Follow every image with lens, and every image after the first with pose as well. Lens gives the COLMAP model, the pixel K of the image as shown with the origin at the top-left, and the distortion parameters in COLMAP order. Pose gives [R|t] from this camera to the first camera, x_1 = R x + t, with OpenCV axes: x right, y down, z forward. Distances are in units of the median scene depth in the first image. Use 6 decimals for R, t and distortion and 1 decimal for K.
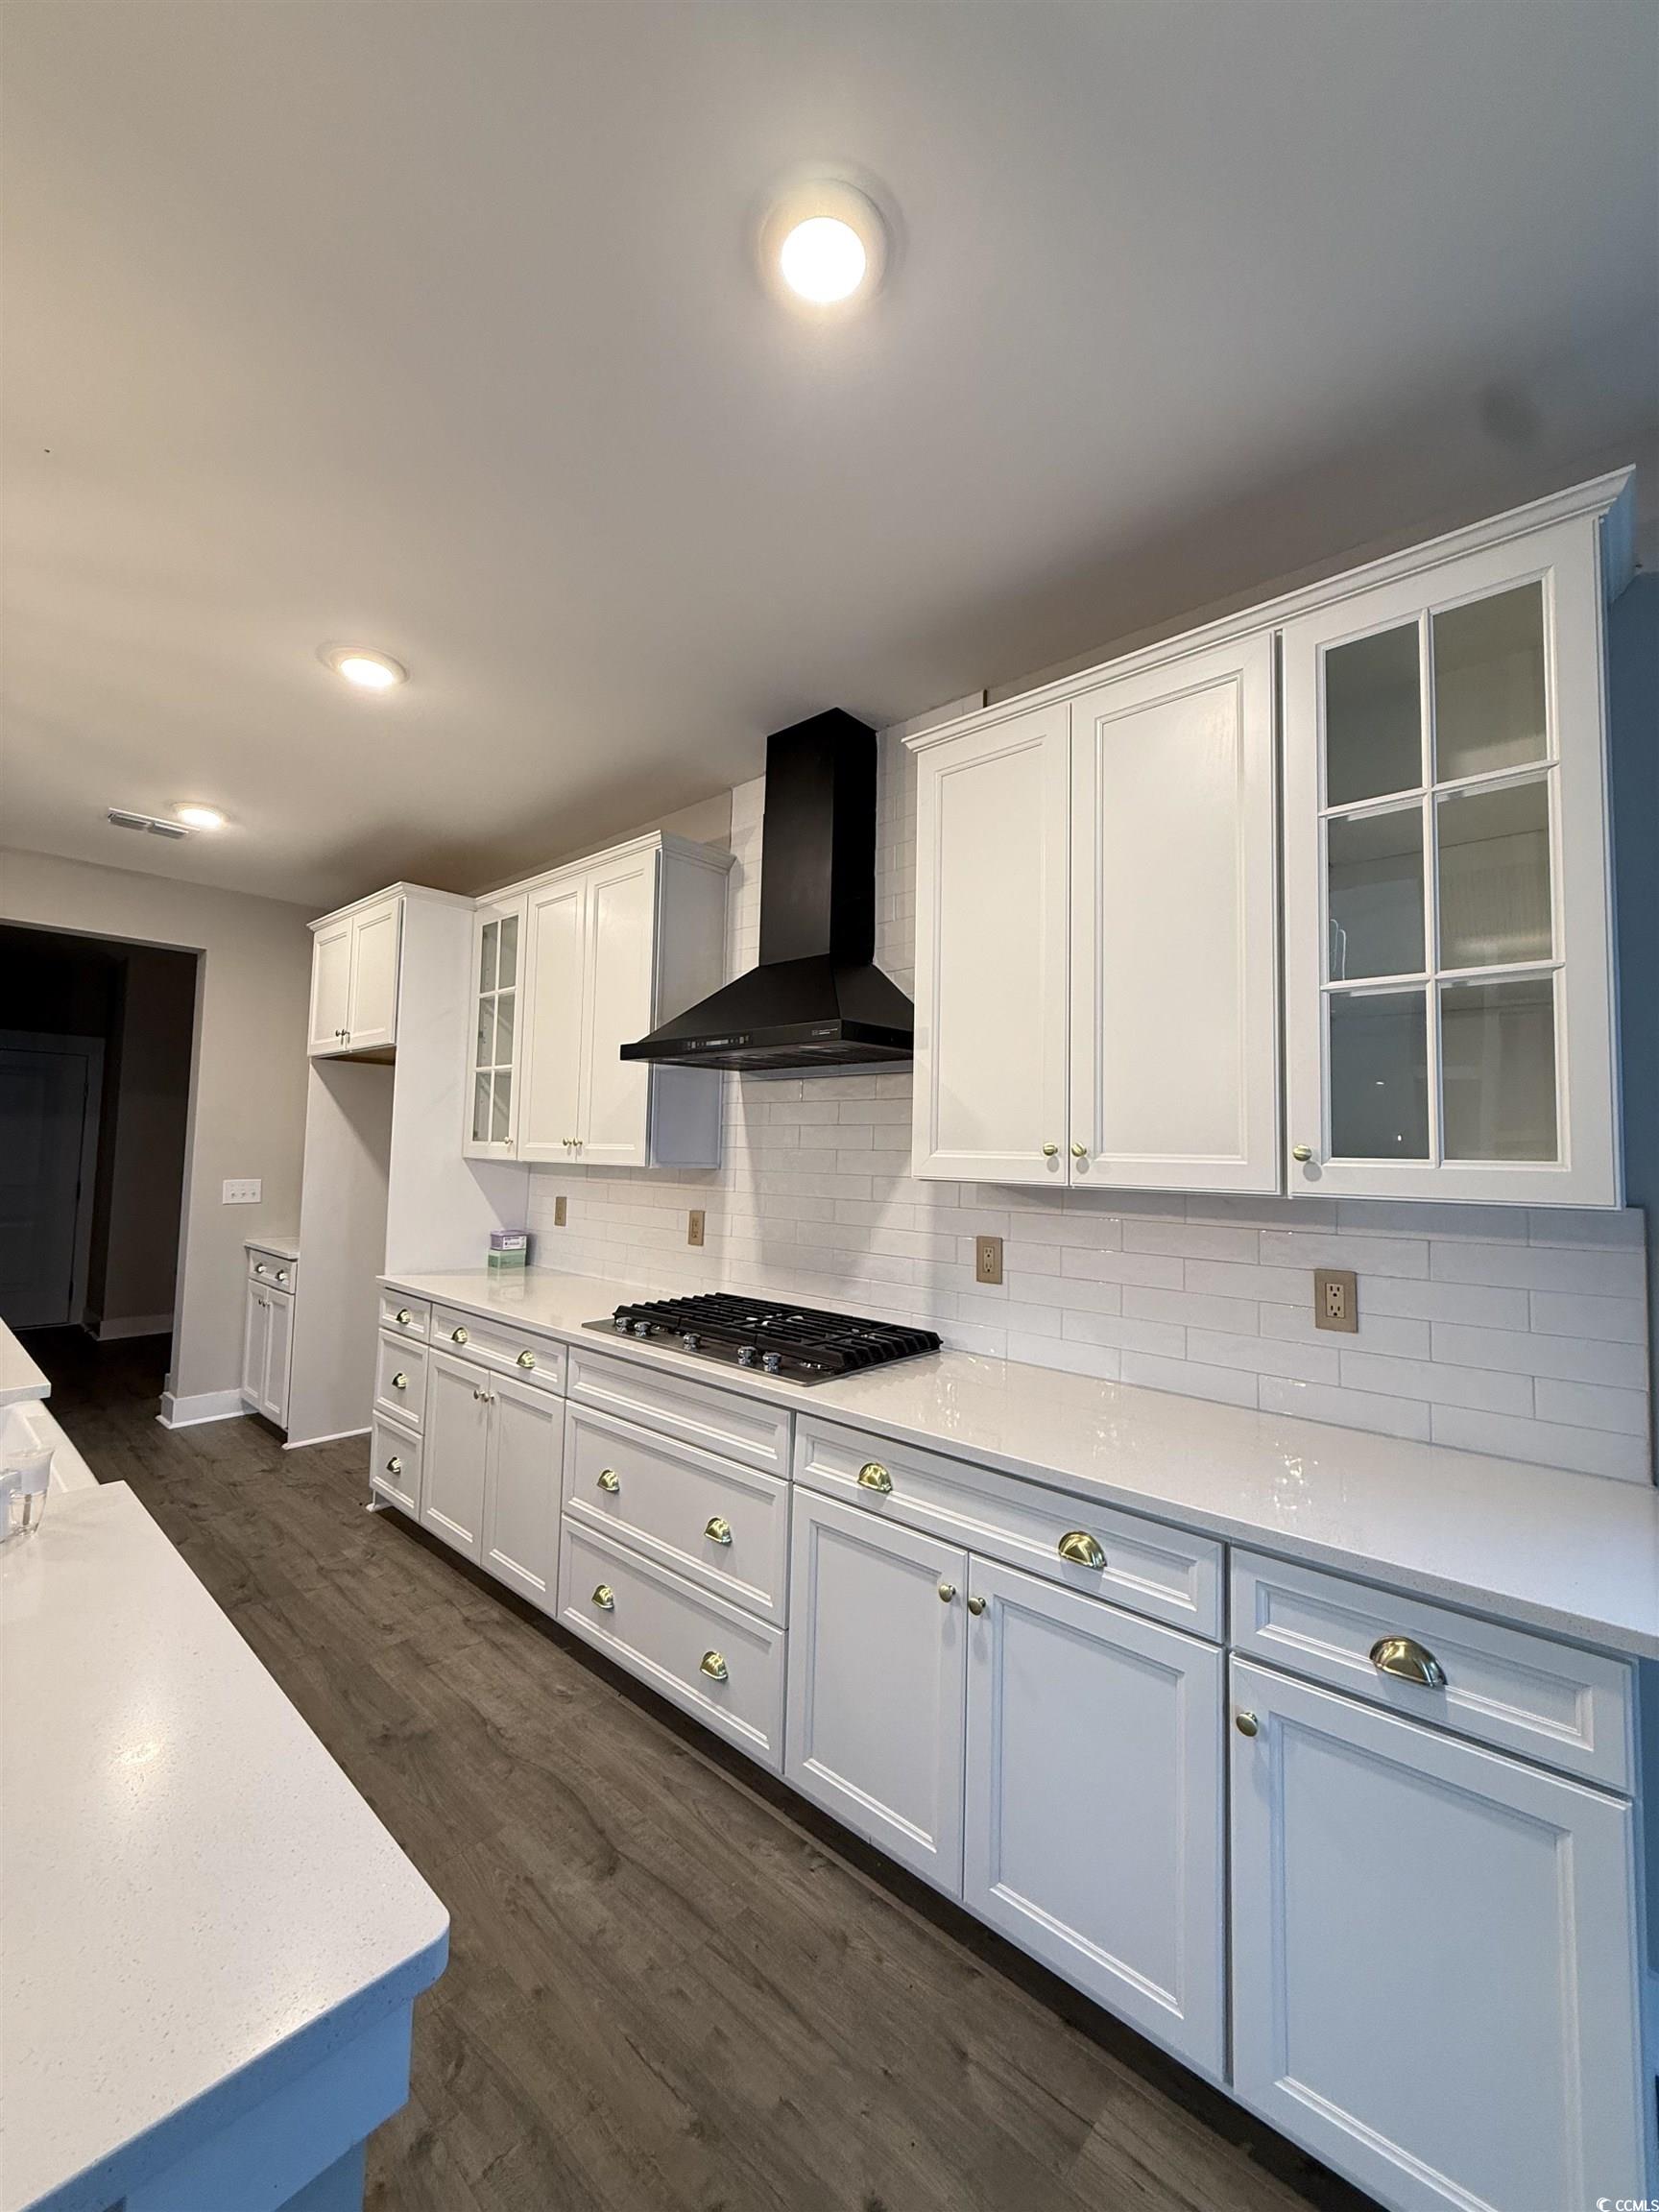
lens RADIAL K [[868.3, 0, 829.5], [0, 868.3, 1106.0], [0, 0, 1]] dist [0.000290, 0.000239]
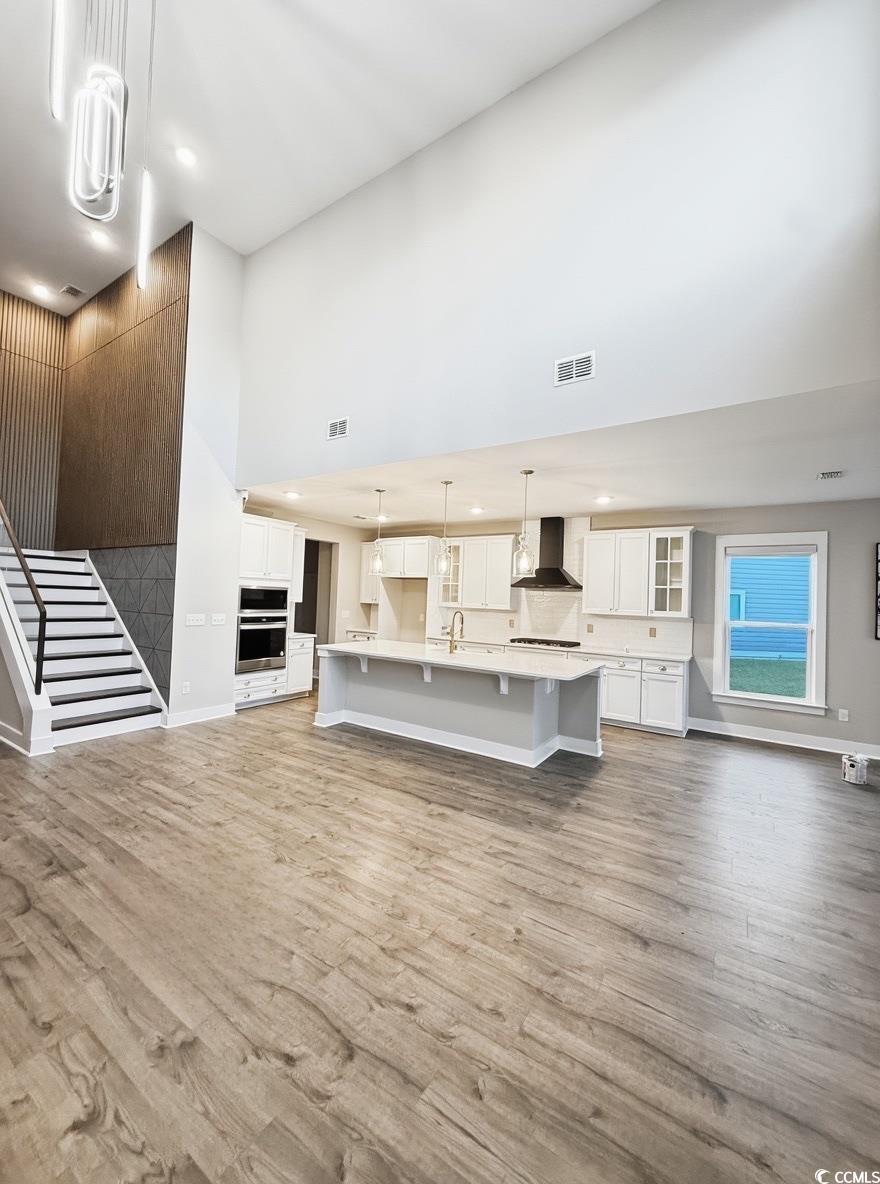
lens RADIAL K [[463.9, 0, 446.2], [0, 463.9, 588.1], [0, 0, 1]] dist [0.002009, 0.000100]
pose [[0.987394, 0.016661, 0.157404, -1.041261], [-0.022696, 0.999071, 0.036623, -0.139515], [-0.156647, -0.039734, 0.986855, -1.509620]]
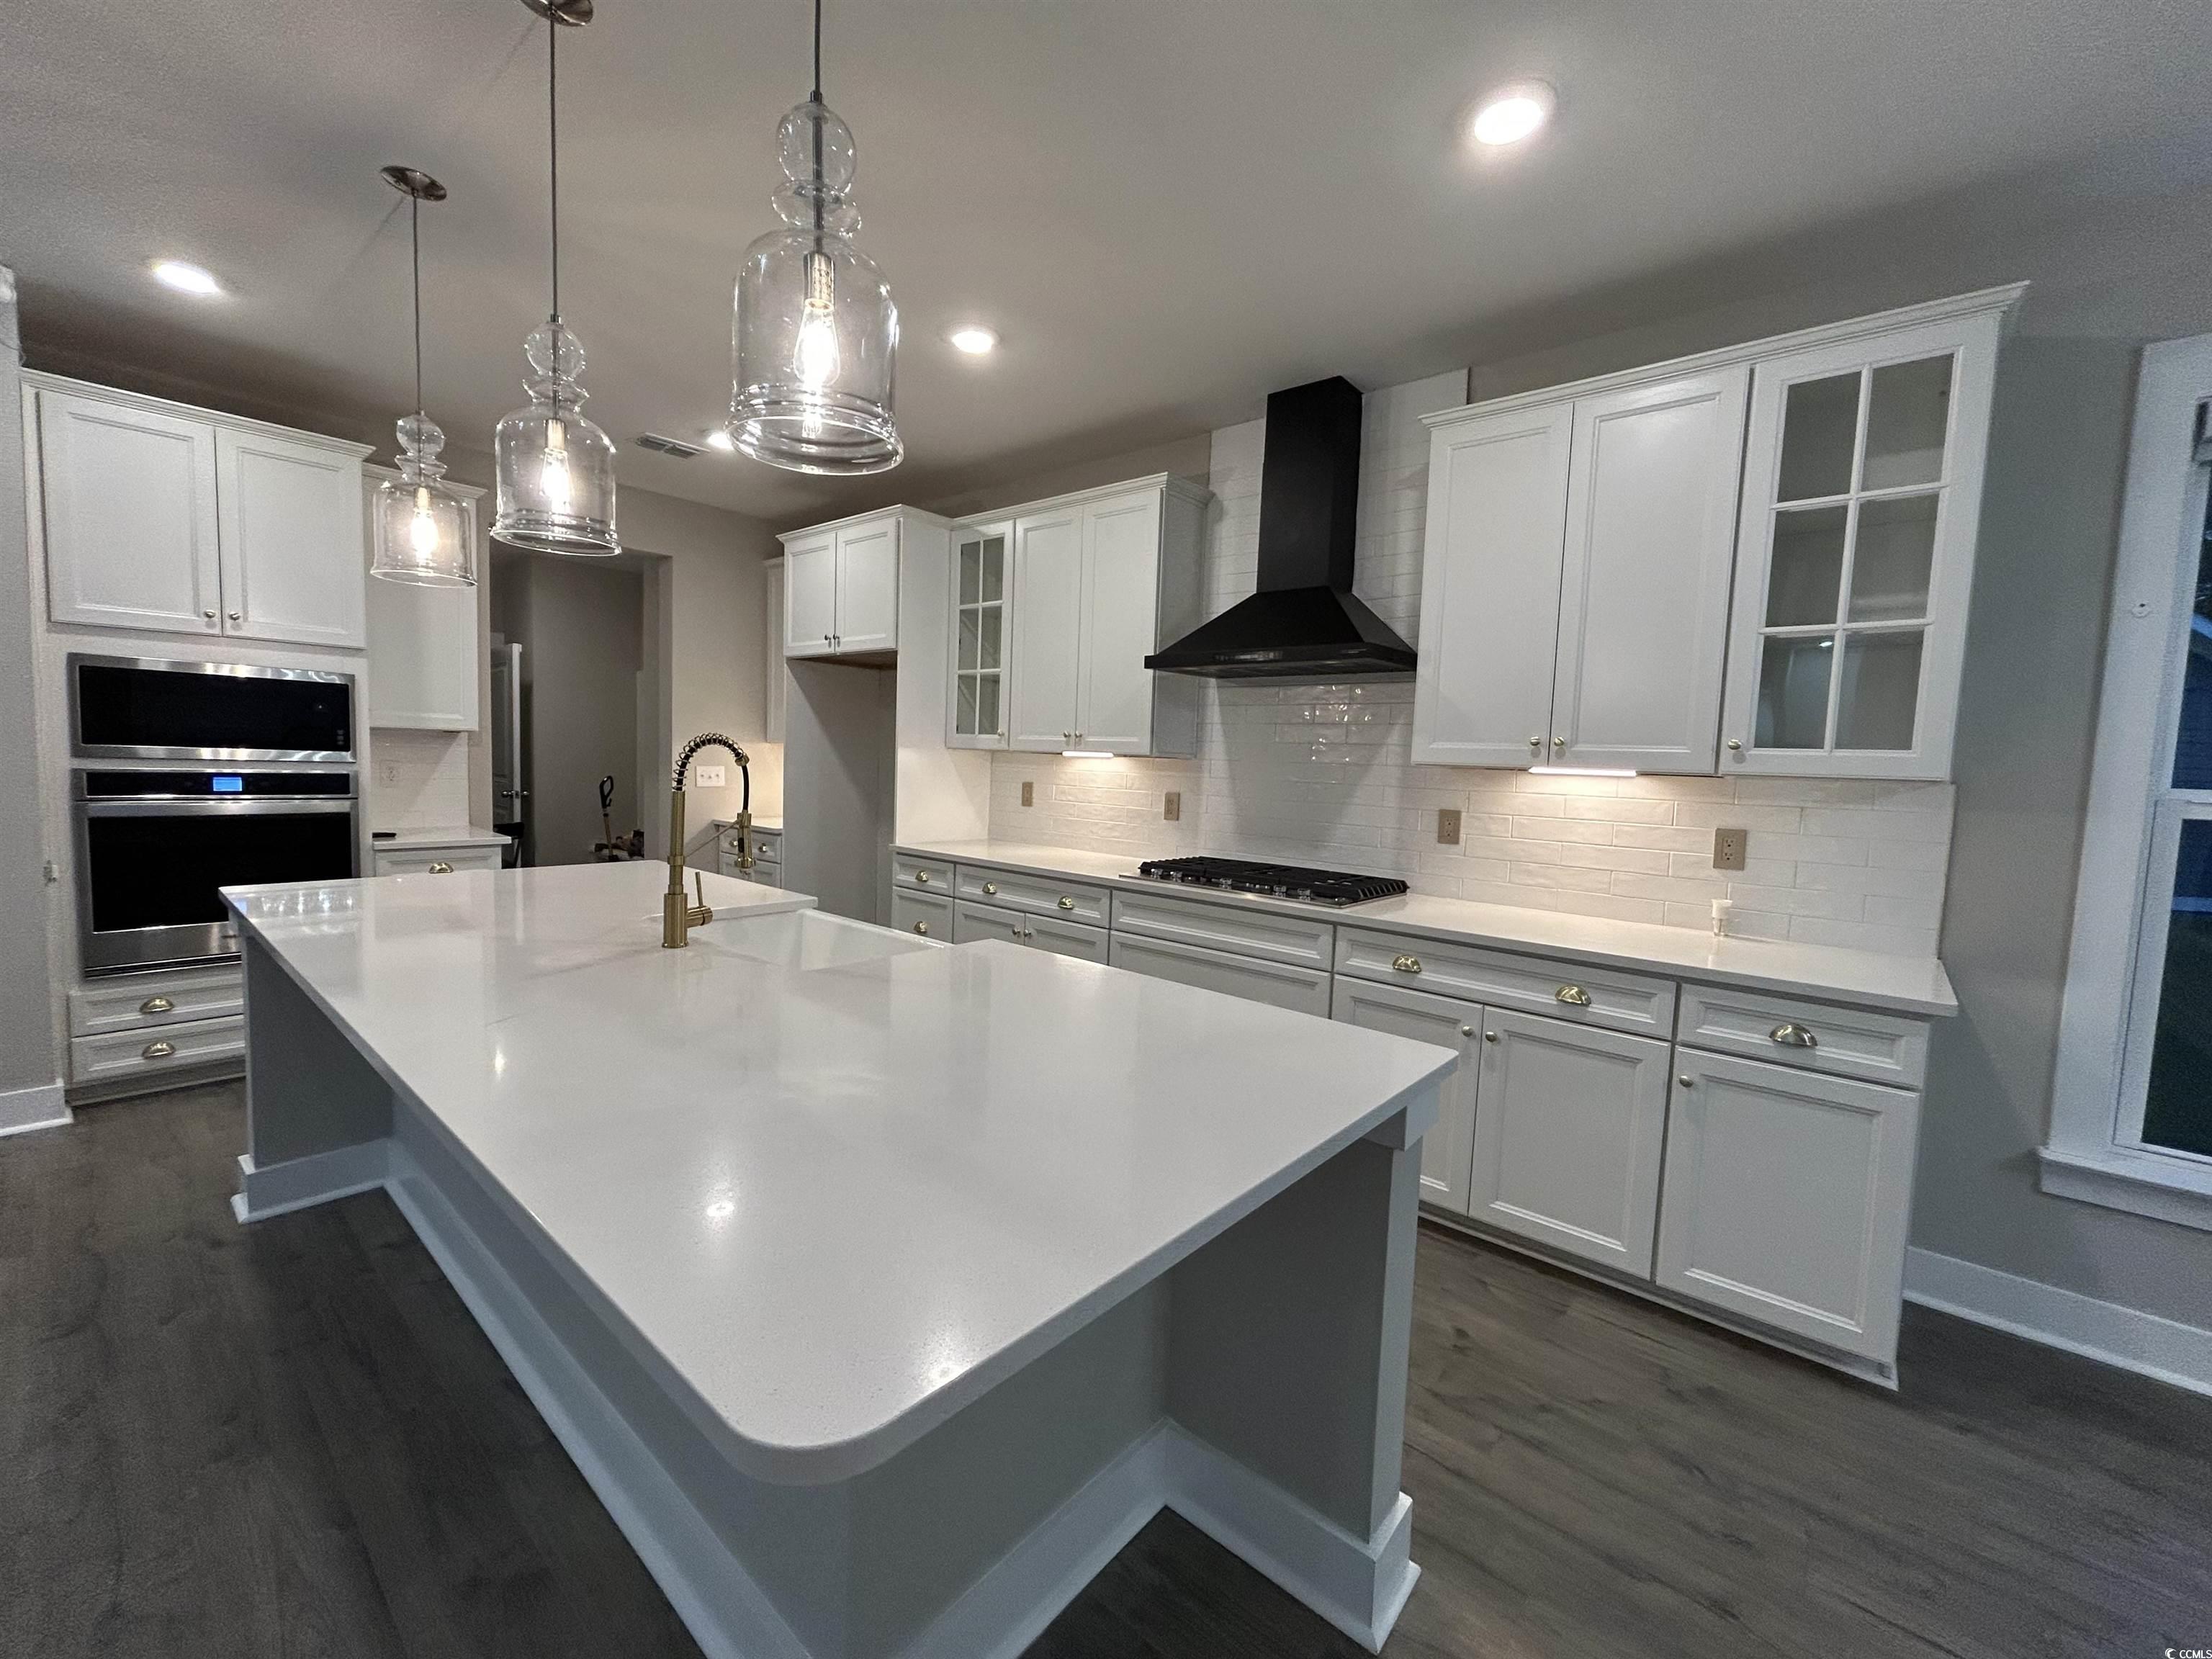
lens RADIAL K [[899.2, 0, 1094.9], [0, 899.2, 827.9], [0, 0, 1]] dist [0.009025, -0.000073]
pose [[0.999808, 0.013636, 0.014087, -0.346115], [-0.015379, 0.991114, 0.132122, 0.004669], [-0.012161, -0.132313, 0.991133, -0.326890]]
